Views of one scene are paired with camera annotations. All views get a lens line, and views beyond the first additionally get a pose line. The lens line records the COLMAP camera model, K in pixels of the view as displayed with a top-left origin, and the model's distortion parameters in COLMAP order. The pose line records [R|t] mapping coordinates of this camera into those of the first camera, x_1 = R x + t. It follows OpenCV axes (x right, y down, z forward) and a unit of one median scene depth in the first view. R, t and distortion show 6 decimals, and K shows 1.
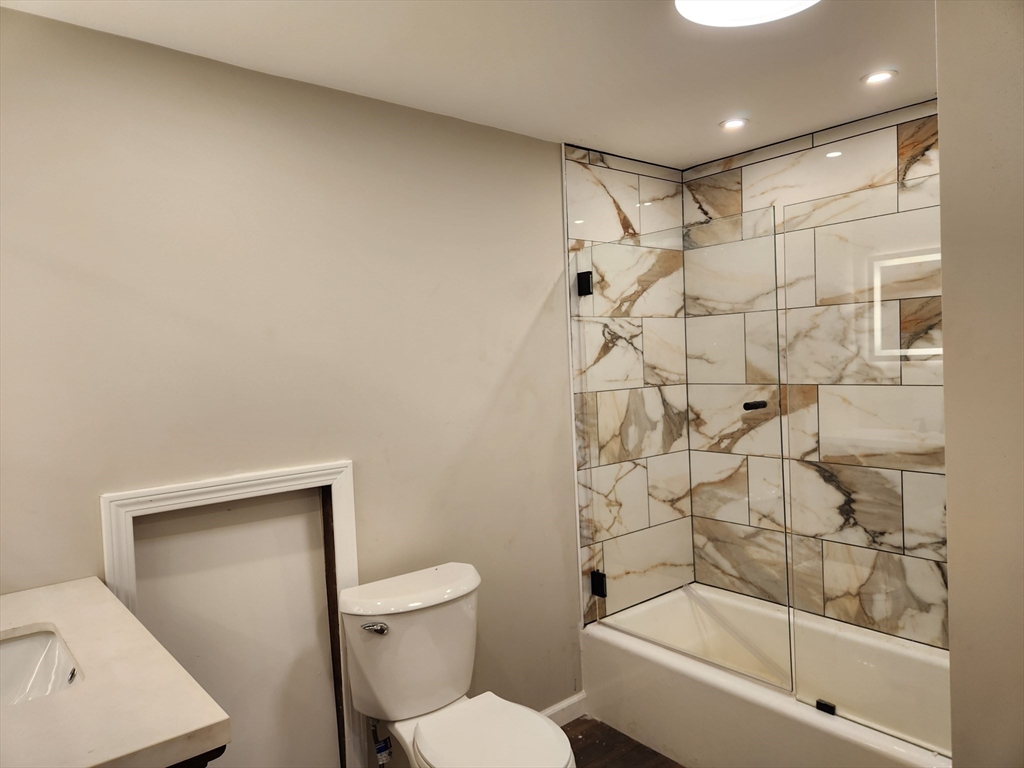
lens RADIAL K [[684.6, 0, 508.8], [0, 684.6, 380.8], [0, 0, 1]] dist [0.054397, -0.050555]
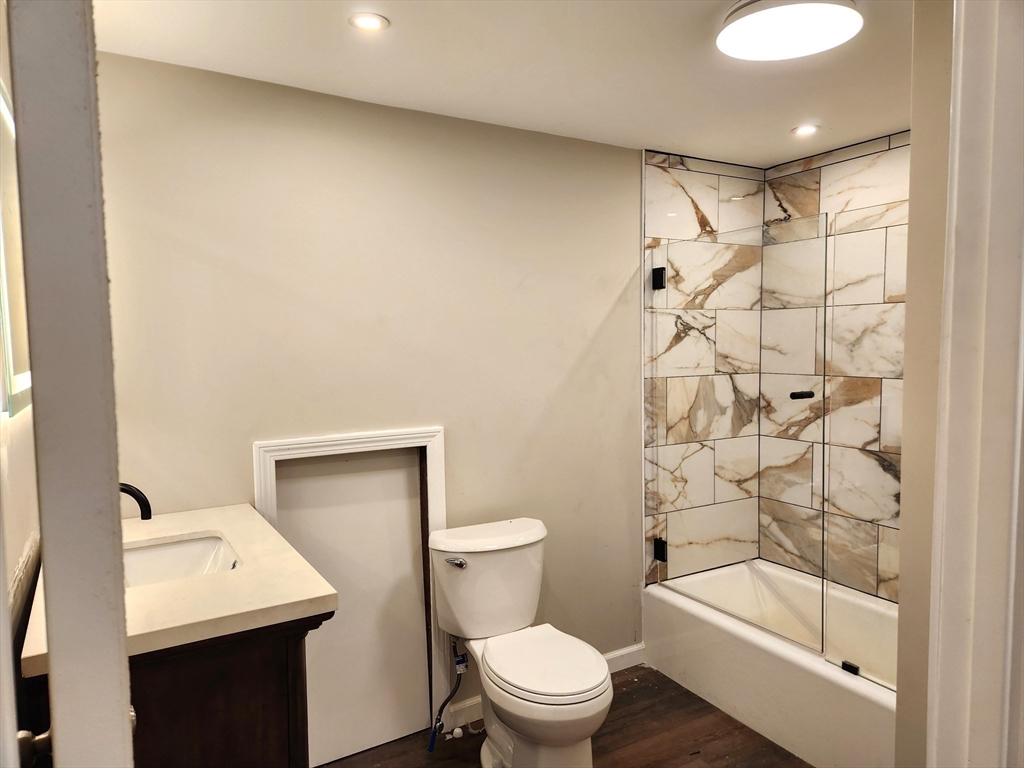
lens RADIAL K [[684.6, 0, 513.3], [0, 684.6, 388.1], [0, 0, 1]] dist [0.054397, -0.050555]
pose [[0.986299, 0.039590, -0.160146, 0.063931], [-0.033254, 0.998562, 0.042050, -0.005069], [0.161580, -0.036149, 0.986197, -0.127625]]
